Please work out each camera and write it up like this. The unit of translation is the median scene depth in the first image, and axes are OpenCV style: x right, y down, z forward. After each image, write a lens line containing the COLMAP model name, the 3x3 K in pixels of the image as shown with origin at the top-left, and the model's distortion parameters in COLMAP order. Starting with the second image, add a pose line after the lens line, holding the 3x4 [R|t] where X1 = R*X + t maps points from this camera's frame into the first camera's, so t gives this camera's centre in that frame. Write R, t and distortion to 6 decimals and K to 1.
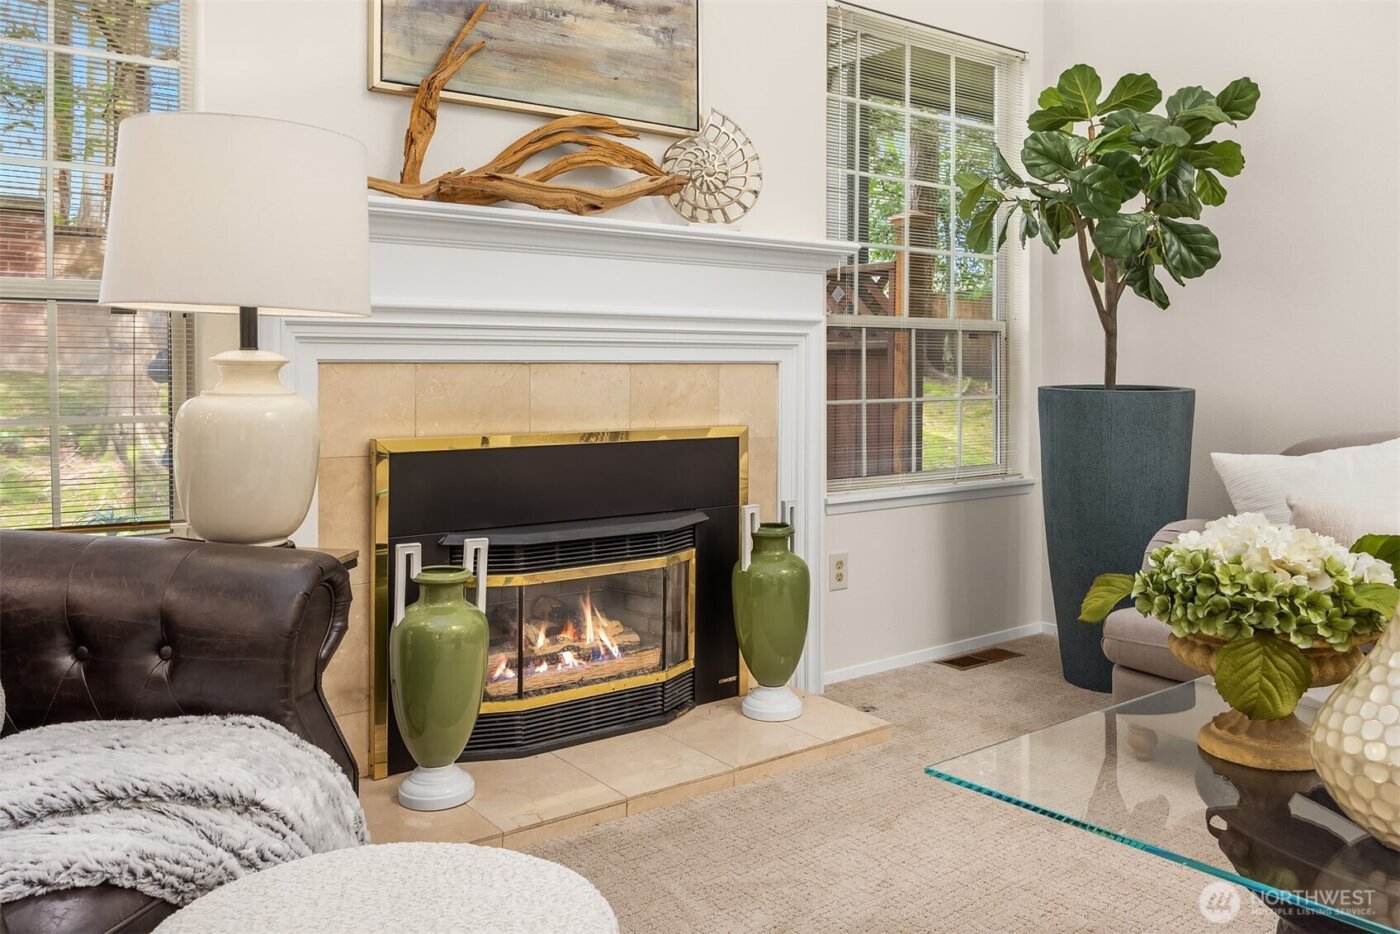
lens RADIAL K [[1136.4, 0, 756.6], [0, 1136.4, 359.1], [0, 0, 1]] dist [-0.000197, -0.014539]
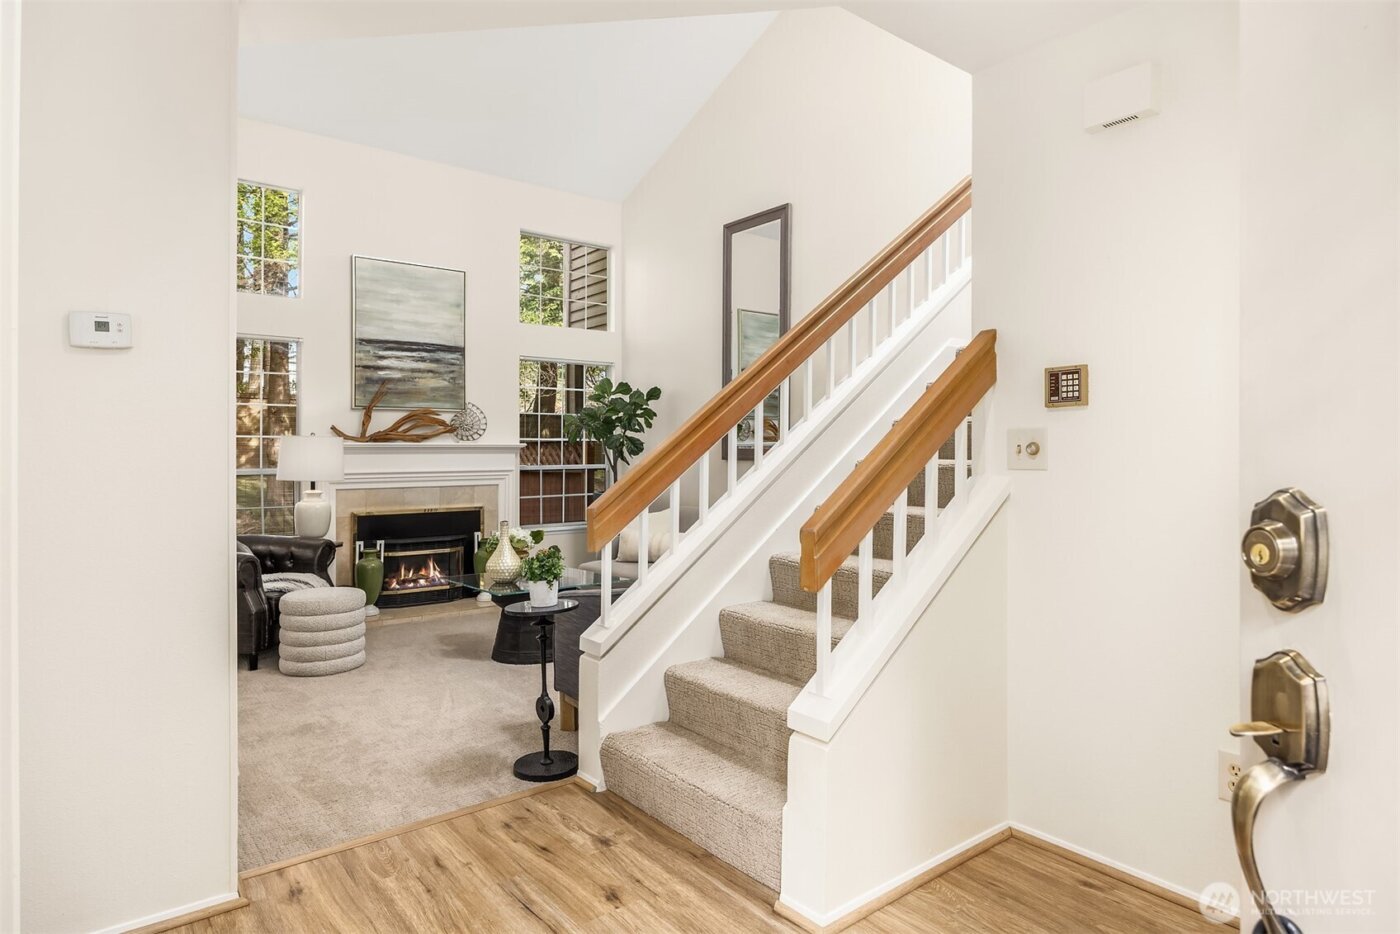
lens RADIAL K [[804.2, 0, 672.3], [0, 804.2, 432.6], [0, 0, 1]] dist [0.032056, 0.000402]
pose [[0.999301, -0.007426, -0.036642, 0.619527], [0.006697, 0.999778, -0.019991, -0.097729], [0.036783, 0.019731, 0.999128, -1.209573]]
